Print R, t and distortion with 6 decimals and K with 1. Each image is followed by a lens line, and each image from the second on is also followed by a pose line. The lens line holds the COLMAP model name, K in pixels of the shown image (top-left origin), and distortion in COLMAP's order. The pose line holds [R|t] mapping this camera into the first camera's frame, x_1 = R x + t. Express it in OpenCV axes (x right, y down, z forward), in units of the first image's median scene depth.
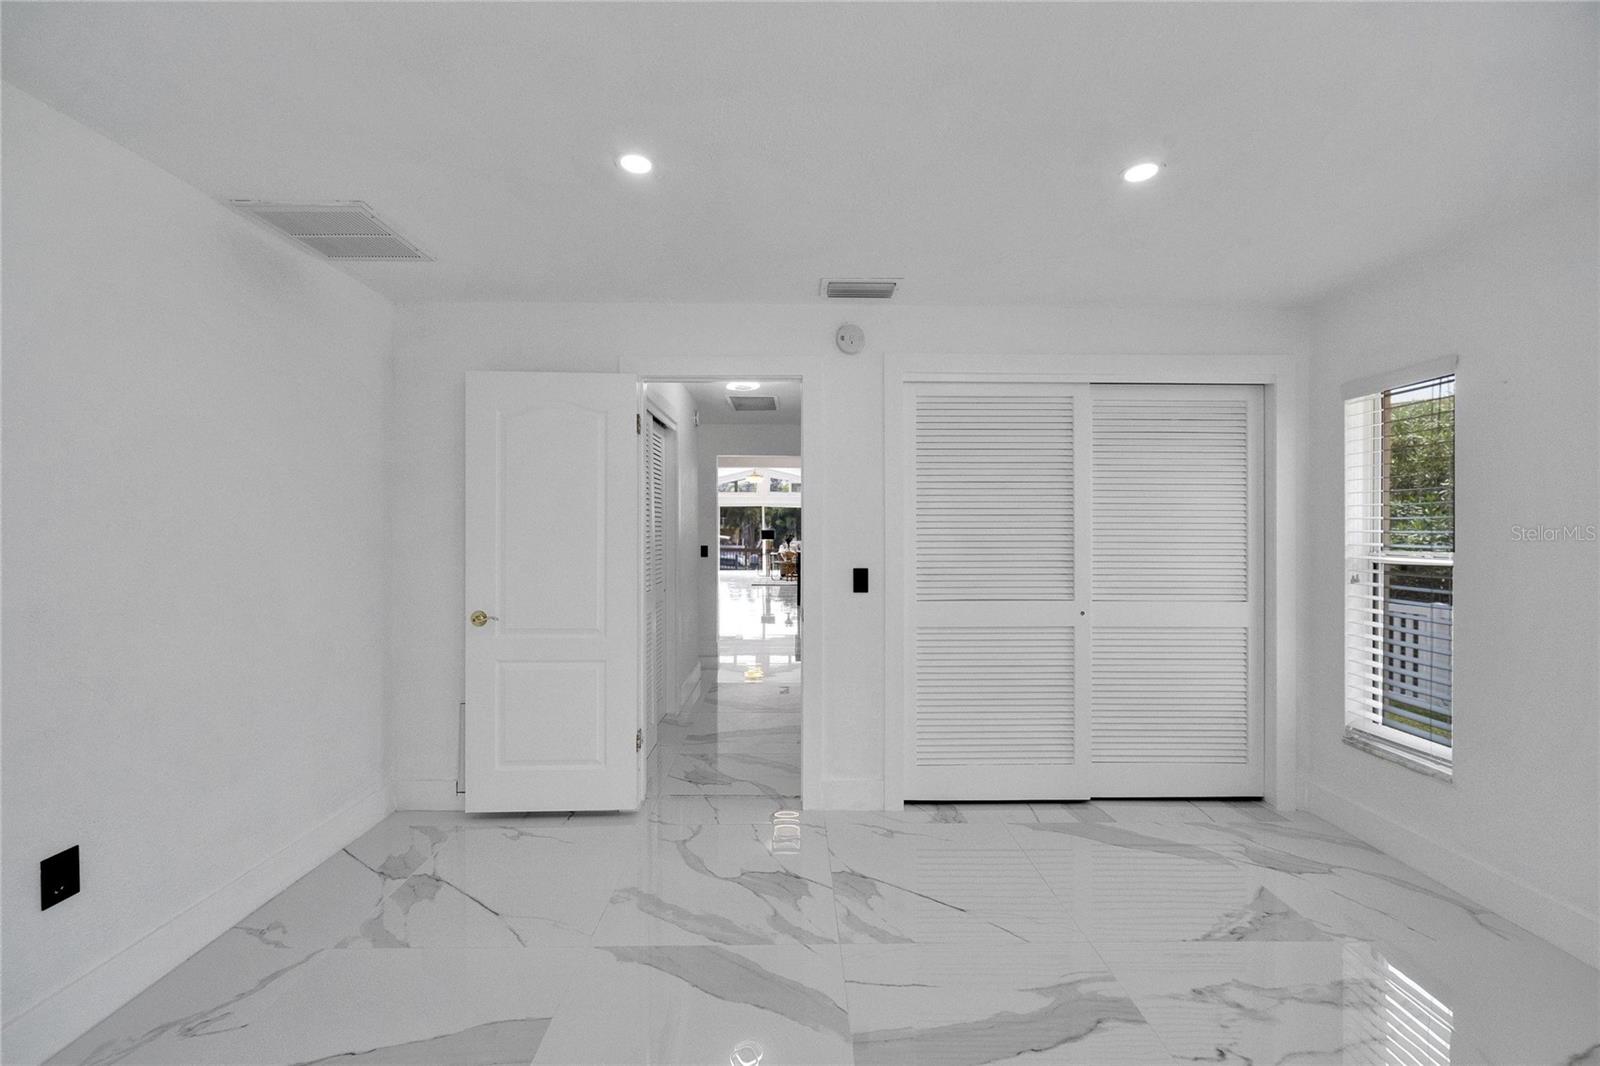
lens RADIAL K [[606.6, 0, 802.4], [0, 606.6, 526.6], [0, 0, 1]] dist [-0.001904, 0.000878]
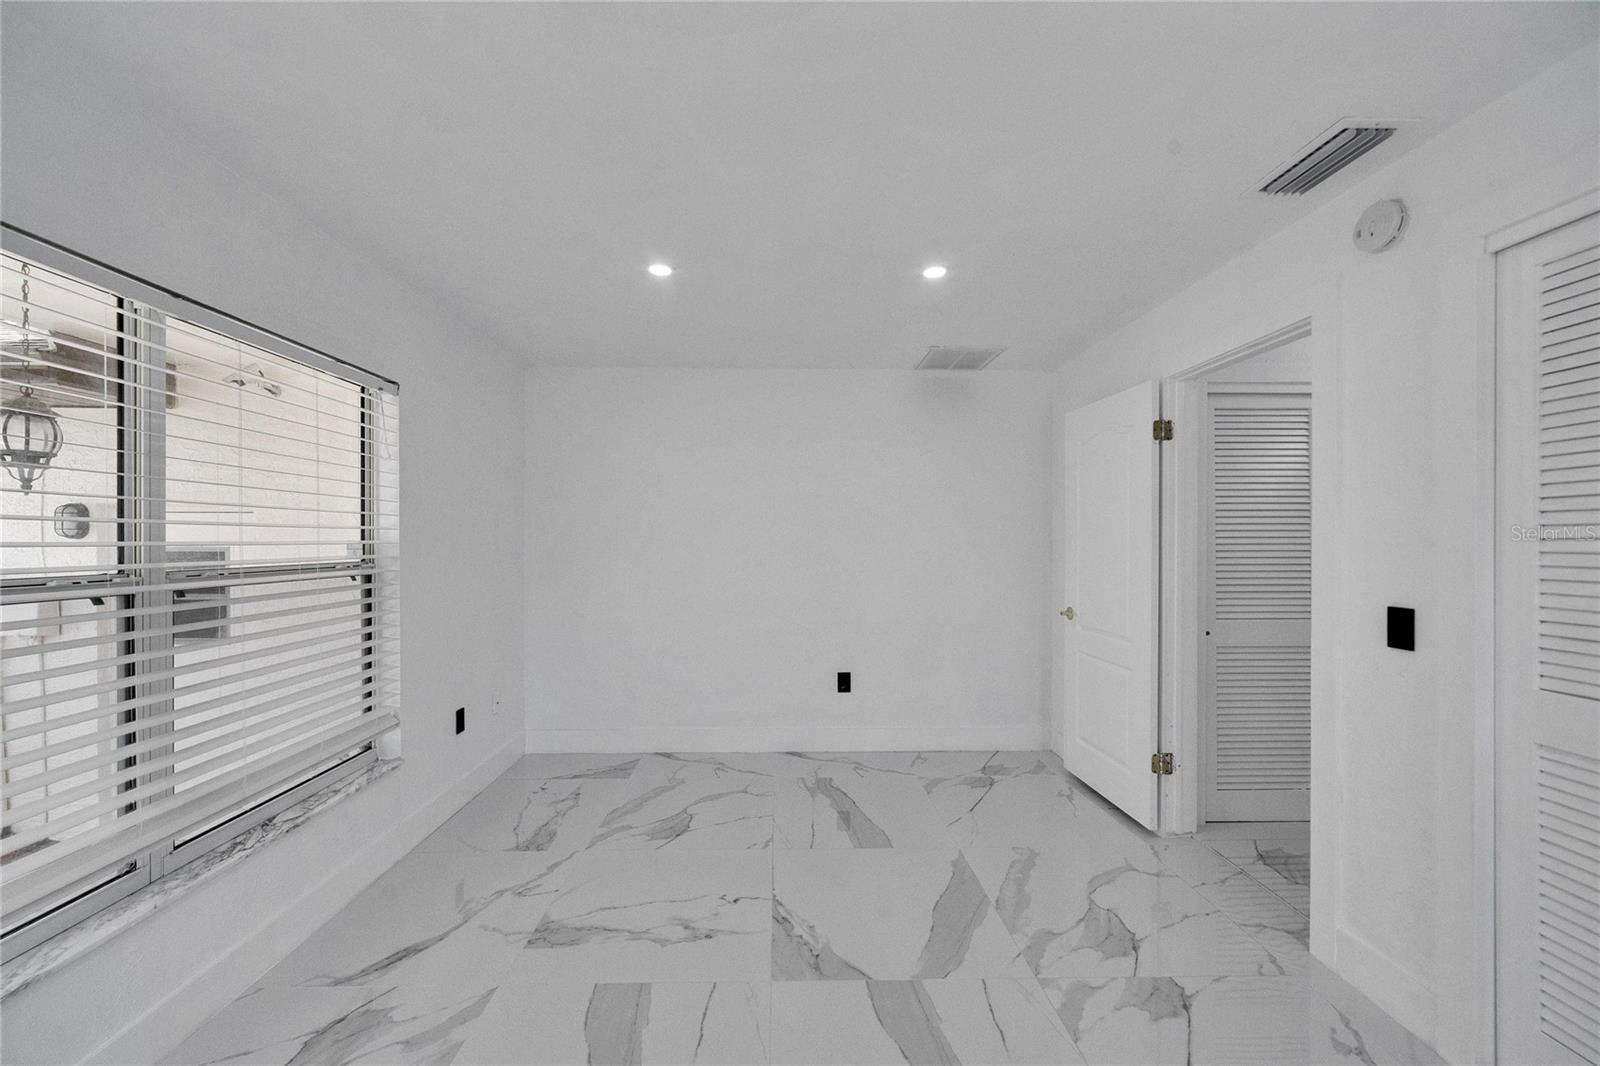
lens RADIAL K [[630.3, 0, 800.0], [0, 630.3, 537.8], [0, 0, 1]] dist [-0.002230, 0.002375]
pose [[0.020174, -0.002167, -0.999794, 0.945335], [0.001788, 0.999996, -0.002132, 0.002099], [0.999795, -0.001745, 0.020178, 0.556917]]
